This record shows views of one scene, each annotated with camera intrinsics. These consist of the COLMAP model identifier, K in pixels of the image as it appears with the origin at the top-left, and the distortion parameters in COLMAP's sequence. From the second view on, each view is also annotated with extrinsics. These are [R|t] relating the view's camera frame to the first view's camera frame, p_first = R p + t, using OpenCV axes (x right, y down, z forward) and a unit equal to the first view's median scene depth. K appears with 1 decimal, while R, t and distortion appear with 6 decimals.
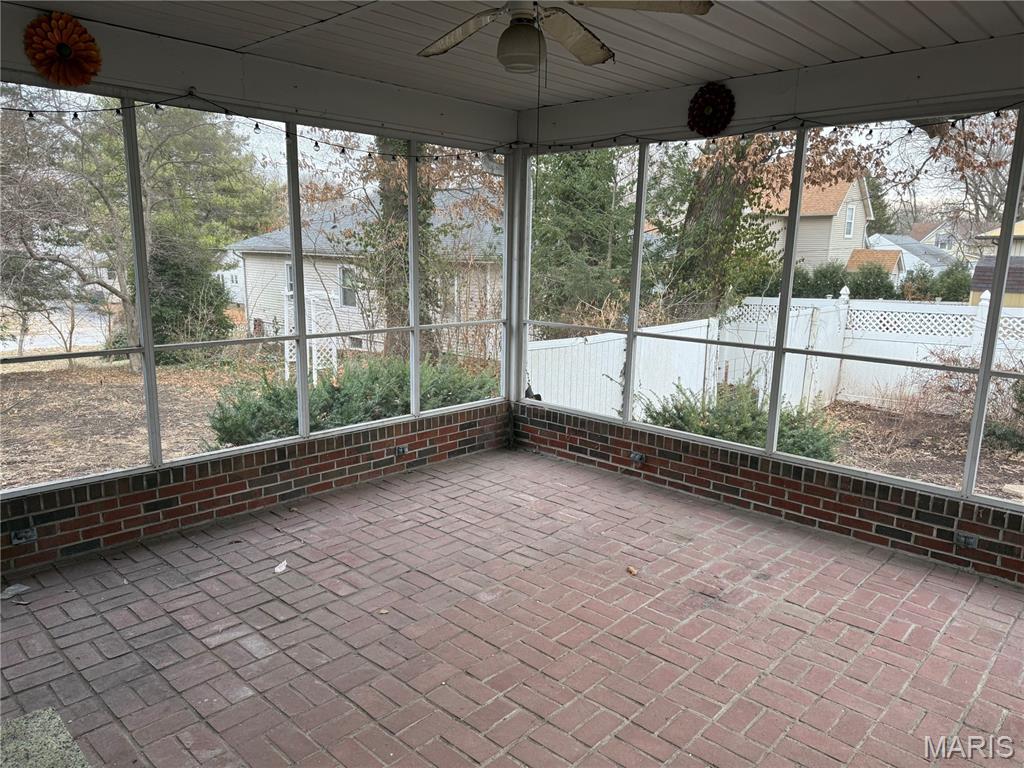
lens RADIAL K [[711.5, 0, 509.1], [0, 711.5, 387.5], [0, 0, 1]] dist [0.101105, -0.155648]
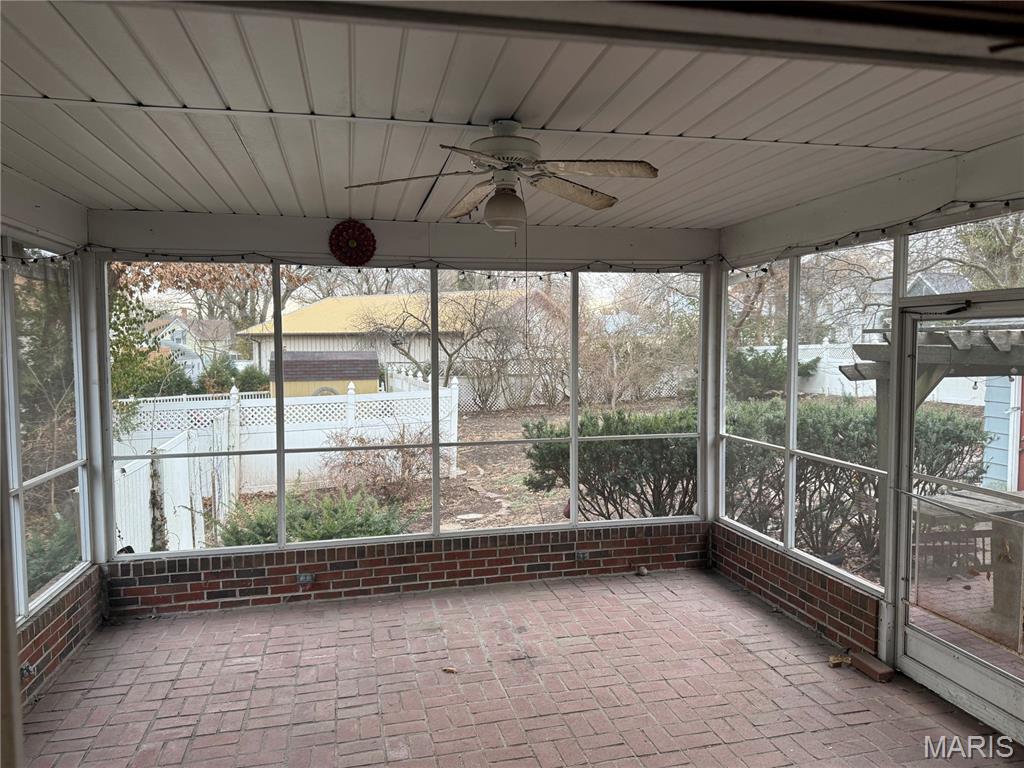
lens RADIAL K [[711.5, 0, 509.1], [0, 711.5, 387.5], [0, 0, 1]] dist [0.101105, -0.155648]
pose [[0.547588, -0.073124, 0.833546, -0.485304], [0.179347, 0.983280, -0.031560, -0.079934], [-0.817301, 0.166775, 0.551547, 0.210794]]
